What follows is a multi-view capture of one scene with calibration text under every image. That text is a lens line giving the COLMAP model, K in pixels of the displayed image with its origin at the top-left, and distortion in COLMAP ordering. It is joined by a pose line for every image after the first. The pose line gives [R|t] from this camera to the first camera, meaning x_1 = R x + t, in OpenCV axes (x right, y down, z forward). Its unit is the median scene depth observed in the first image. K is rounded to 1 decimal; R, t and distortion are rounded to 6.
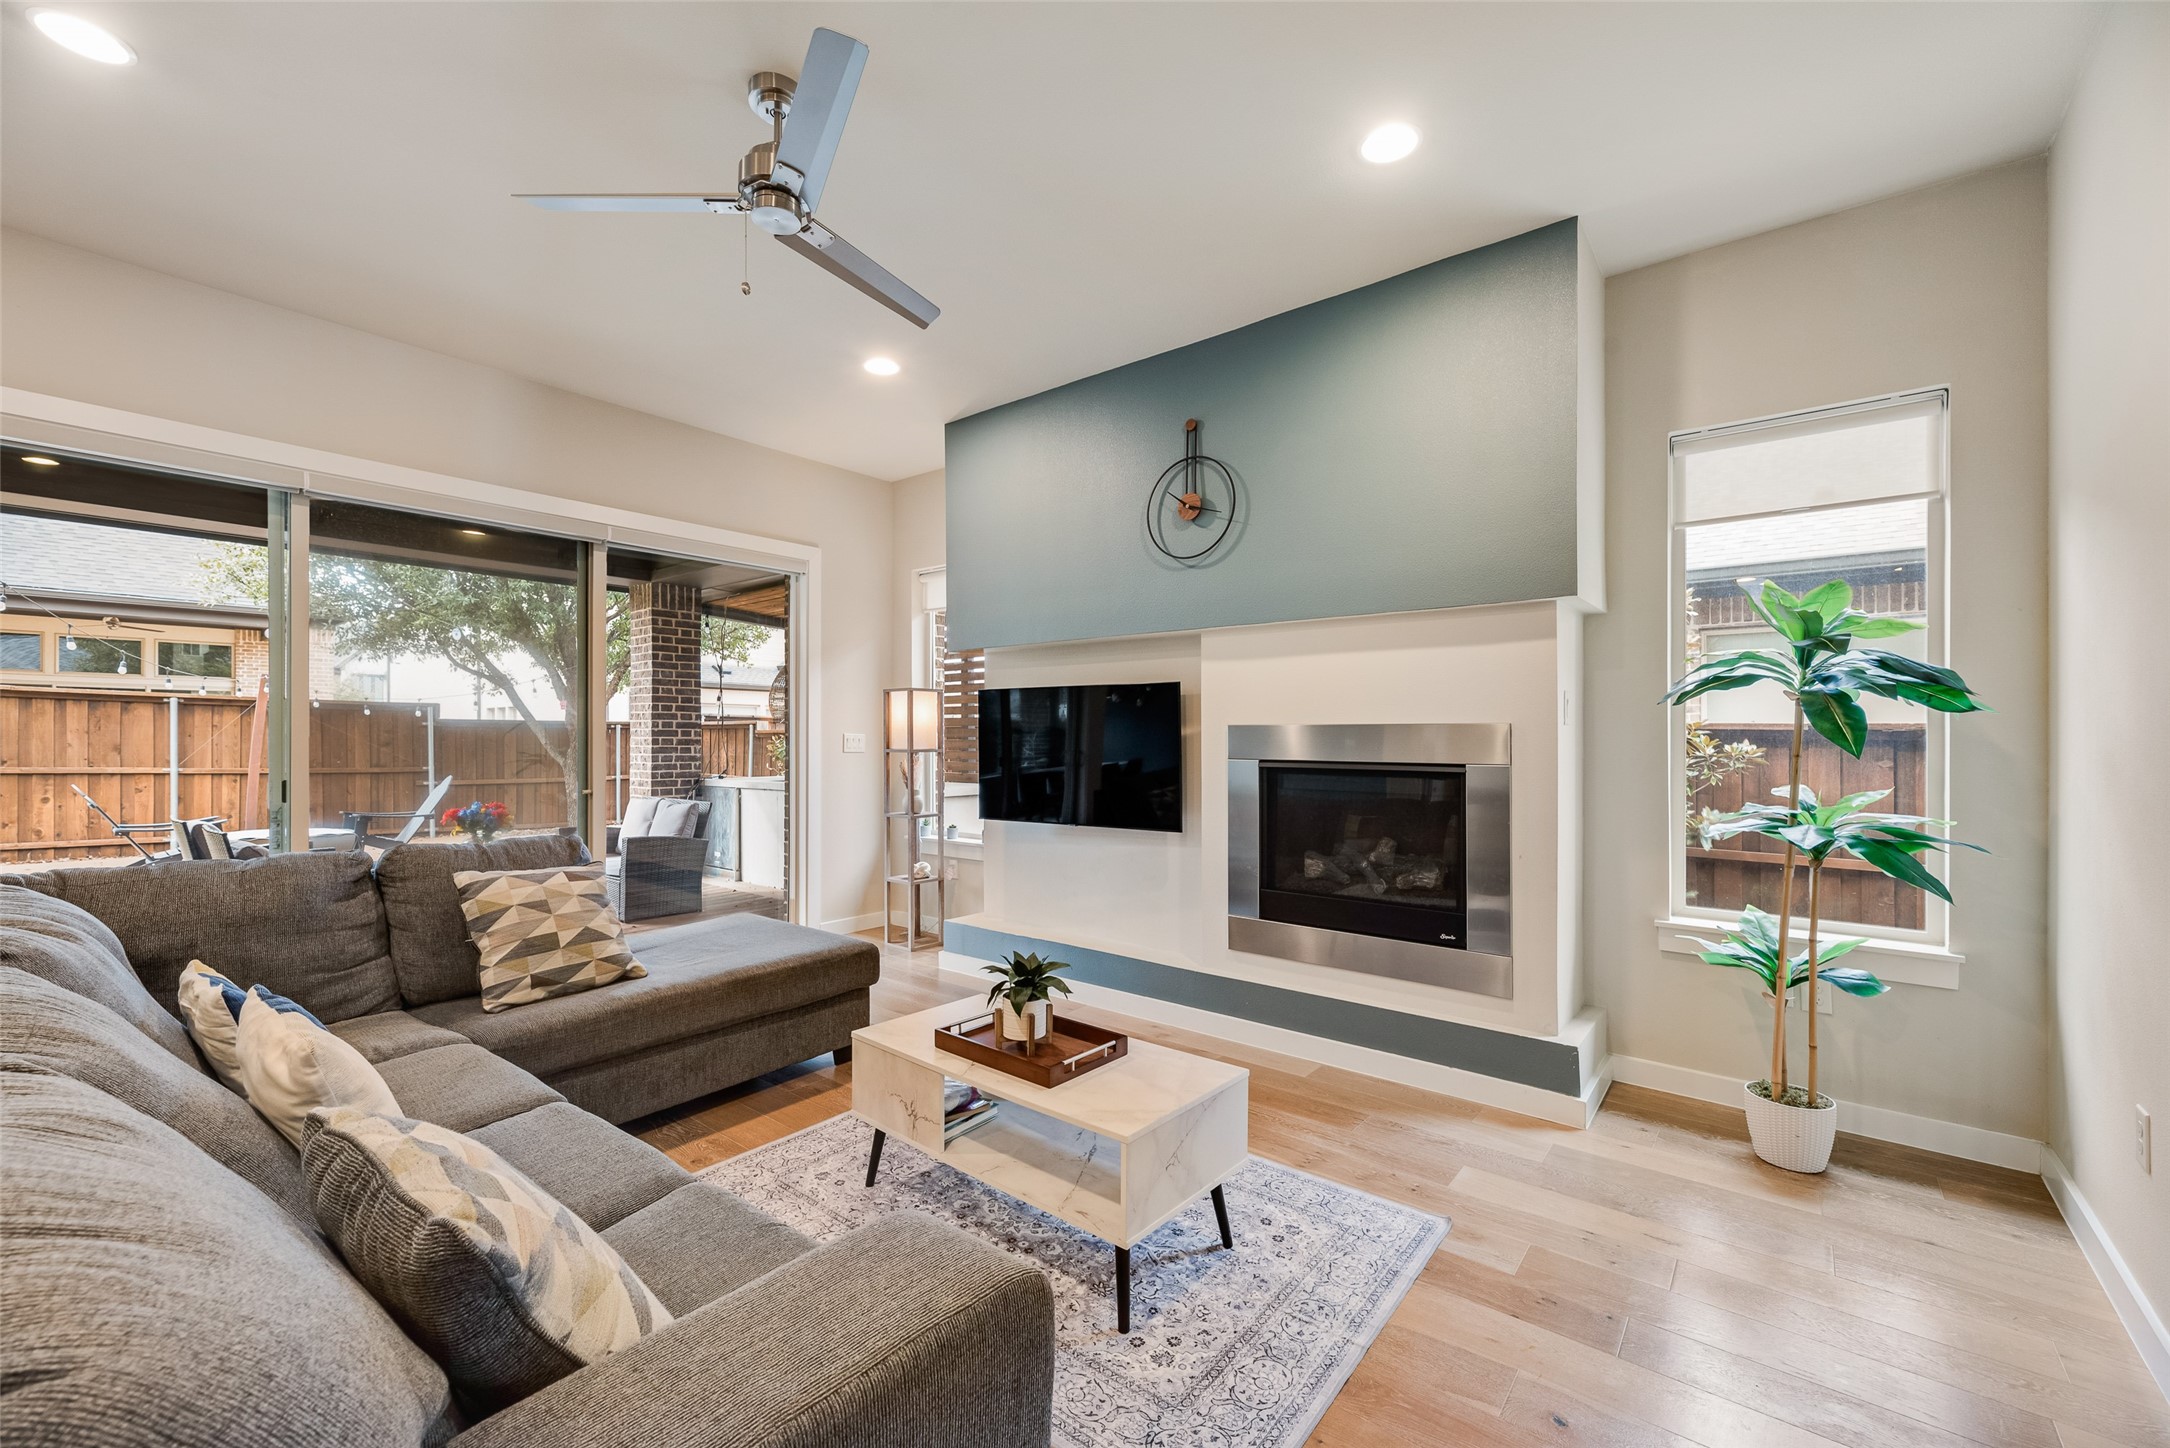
lens RADIAL K [[869.4, 0, 1086.5], [0, 869.4, 729.9], [0, 0, 1]] dist [0.000687, 0.000203]
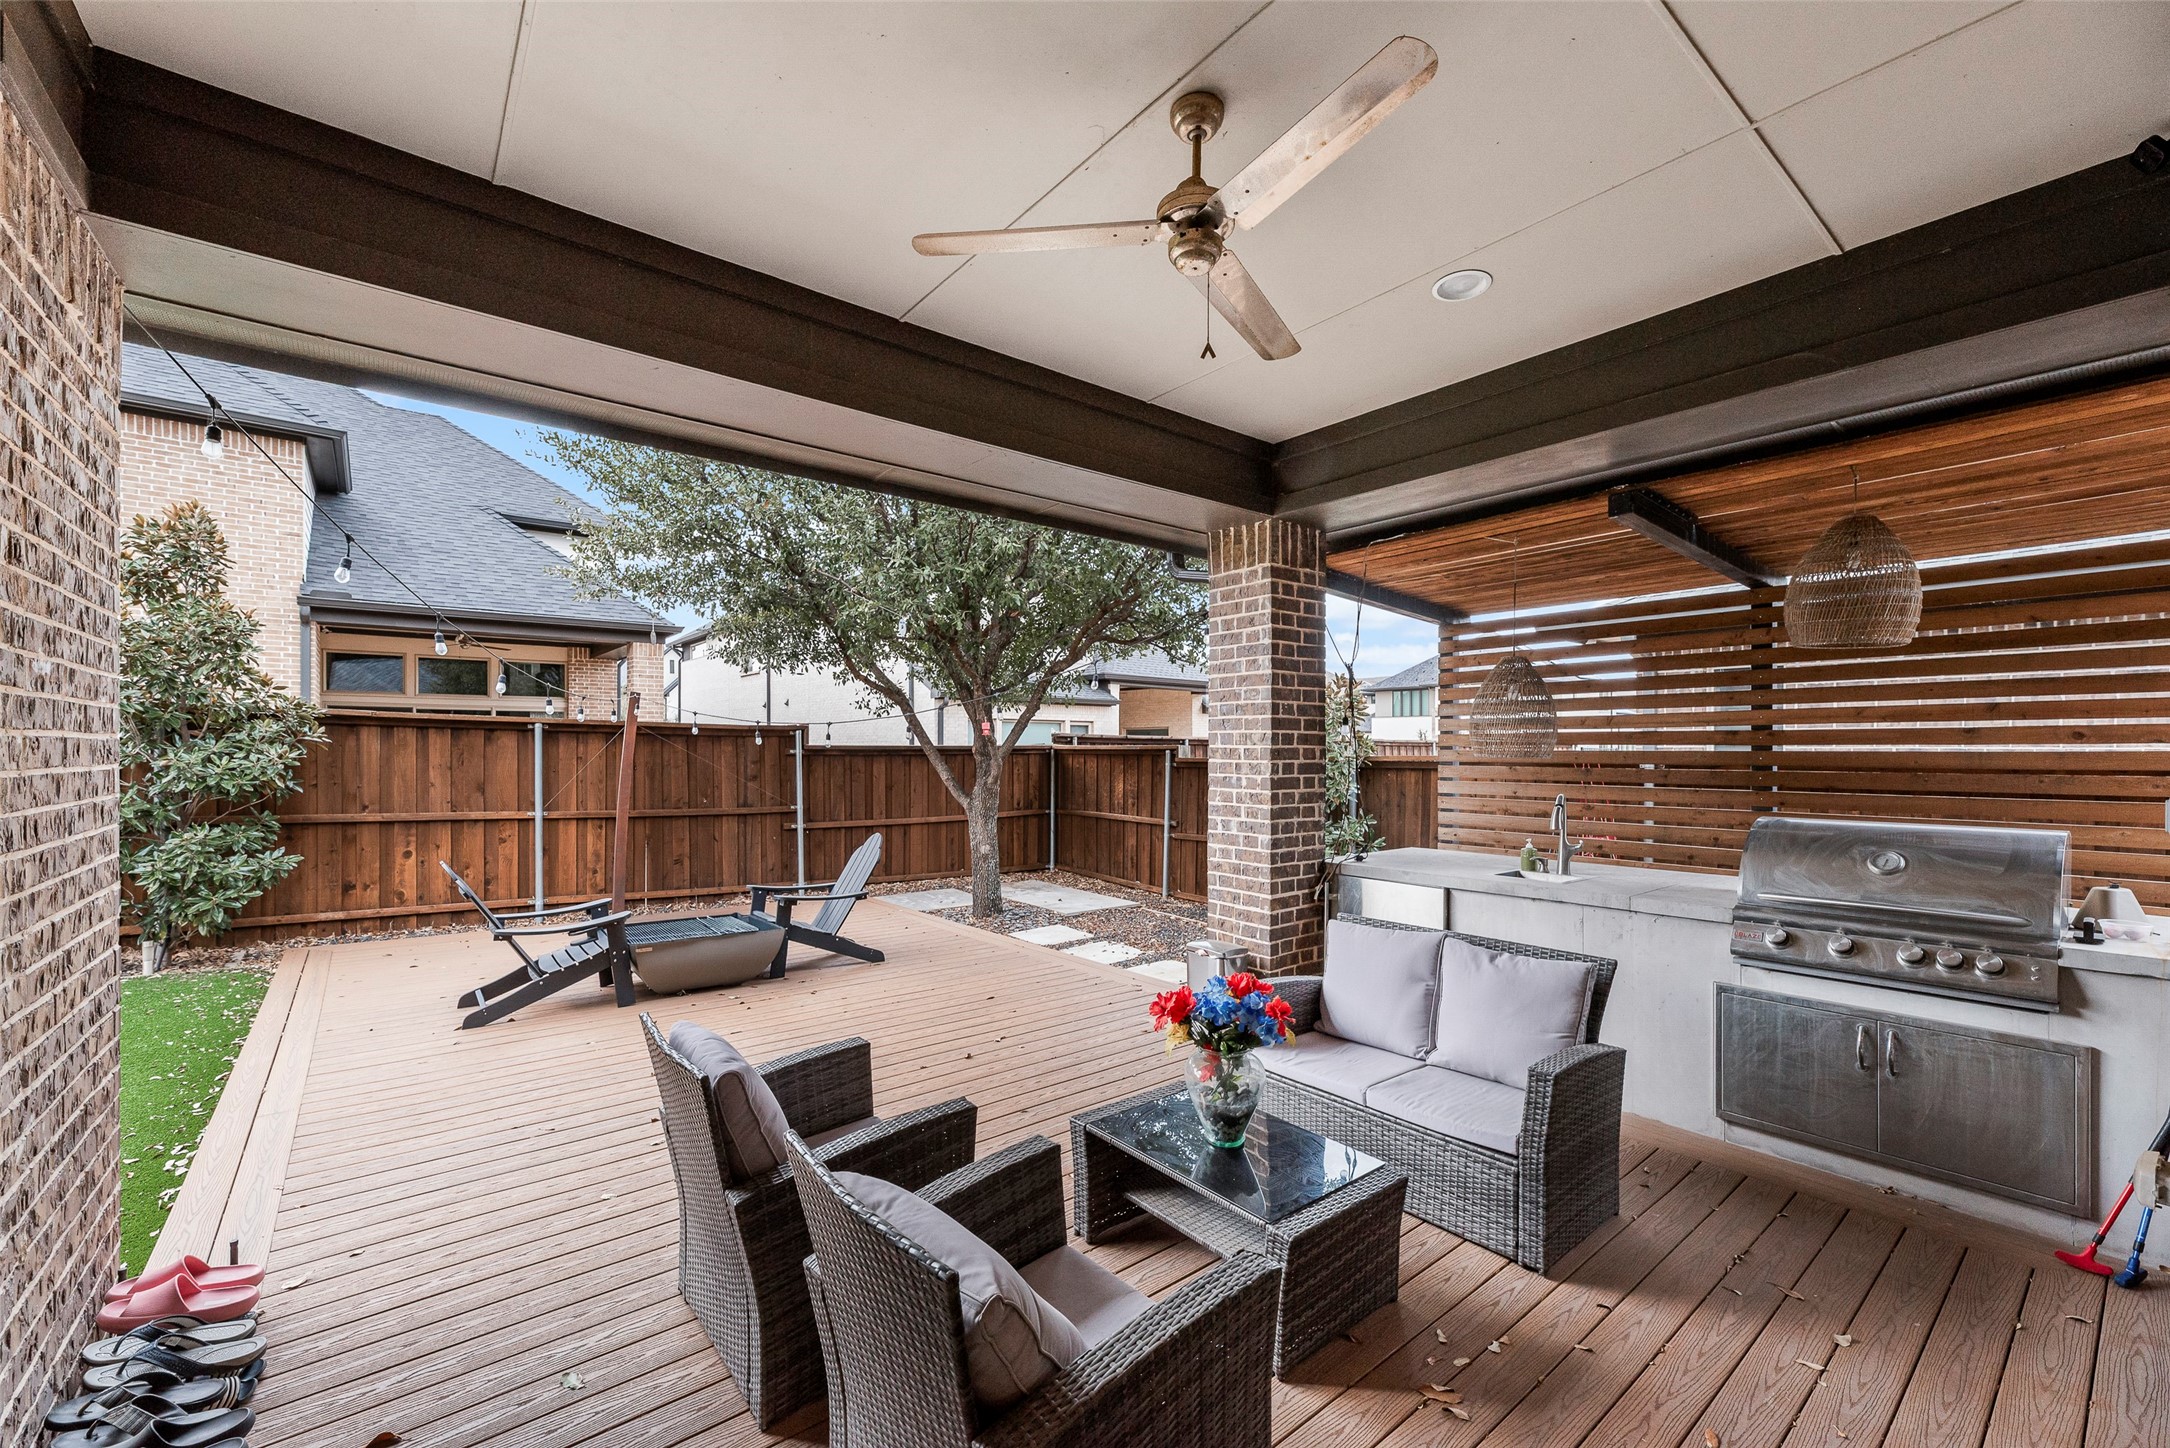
lens RADIAL K [[877.8, 0, 1083.8], [0, 877.8, 737.0], [0, 0, 1]] dist [0.002165, 0.000535]
pose [[0.976309, -0.004638, -0.216332, -0.386962], [0.004090, 0.999987, -0.002978, -0.019972], [0.216343, 0.002023, 0.976315, 0.322934]]
